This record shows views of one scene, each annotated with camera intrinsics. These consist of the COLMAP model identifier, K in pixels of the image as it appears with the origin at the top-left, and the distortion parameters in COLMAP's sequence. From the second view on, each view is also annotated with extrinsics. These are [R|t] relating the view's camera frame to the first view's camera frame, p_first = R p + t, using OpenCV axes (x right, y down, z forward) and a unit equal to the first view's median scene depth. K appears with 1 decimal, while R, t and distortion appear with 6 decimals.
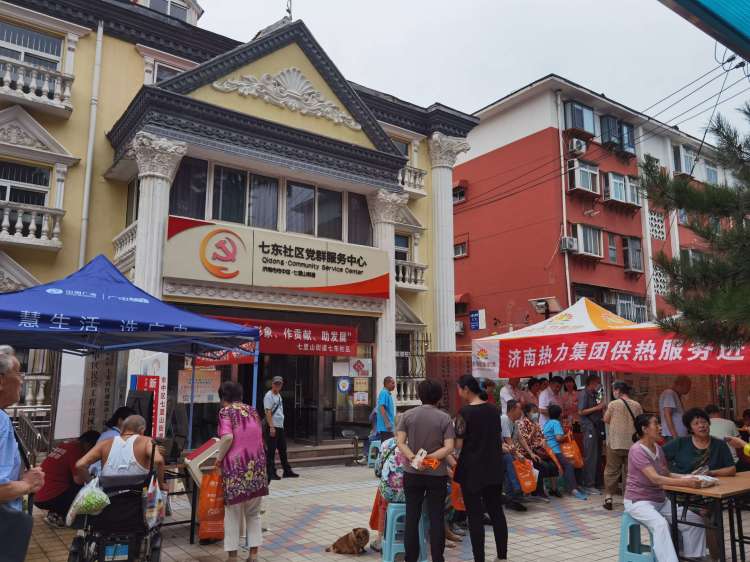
lens RADIAL K [[591.1, 0, 375.0], [0, 591.1, 281.0], [0, 0, 1]] dist [-0.011694, 0.005497]
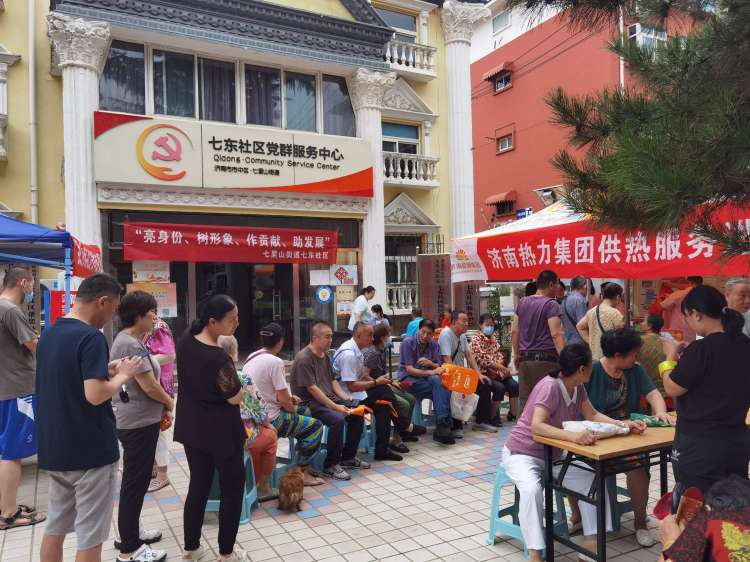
lens RADIAL K [[591.1, 0, 375.0], [0, 591.1, 281.0], [0, 0, 1]] dist [-0.011694, 0.005497]
pose [[0.991386, -0.024228, -0.128714, 0.140882], [0.044401, 0.986718, 0.156256, 0.017009], [0.123219, -0.160625, 0.979294, 0.123261]]
